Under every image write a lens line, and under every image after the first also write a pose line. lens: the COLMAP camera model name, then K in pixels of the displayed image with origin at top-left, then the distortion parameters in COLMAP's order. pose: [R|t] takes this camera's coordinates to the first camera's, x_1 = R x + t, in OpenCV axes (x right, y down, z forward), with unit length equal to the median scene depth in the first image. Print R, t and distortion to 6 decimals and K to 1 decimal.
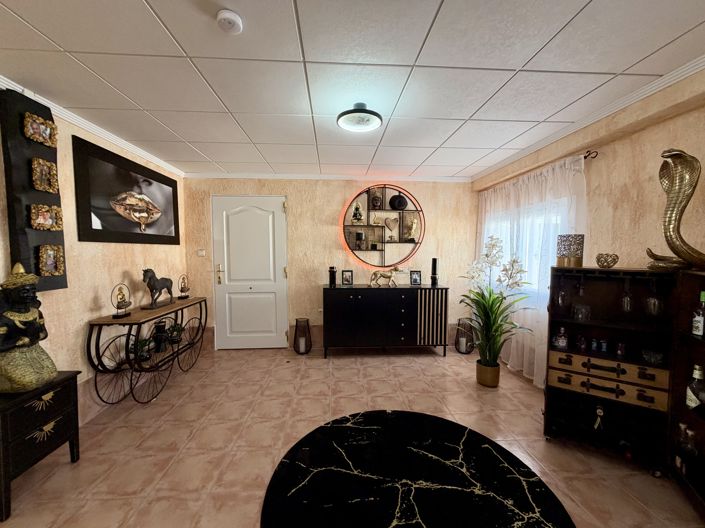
lens RADIAL K [[280.7, 0, 350.0], [0, 280.7, 267.3], [0, 0, 1]] dist [-0.000120, -0.000308]
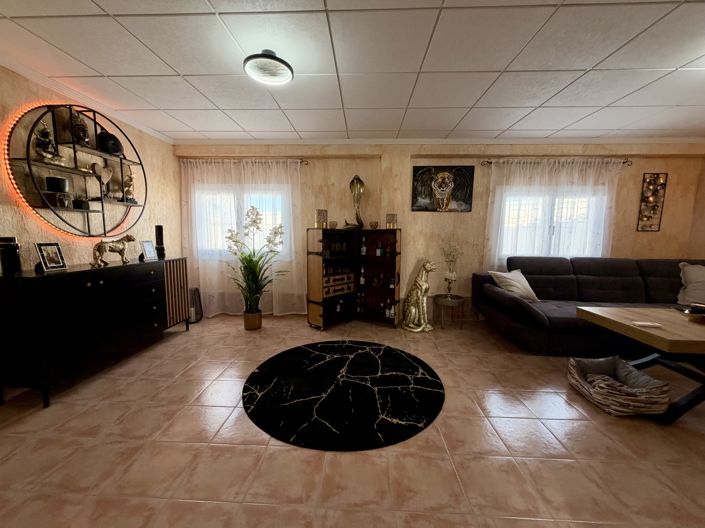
lens RADIAL K [[280.7, 0, 350.0], [0, 280.7, 267.3], [0, 0, 1]] dist [-0.000120, -0.000308]
pose [[0.115443, -0.119247, 0.986130, -0.764786], [0.051226, 0.992162, 0.113980, 0.039894], [-0.991992, 0.037357, 0.120647, 0.512536]]
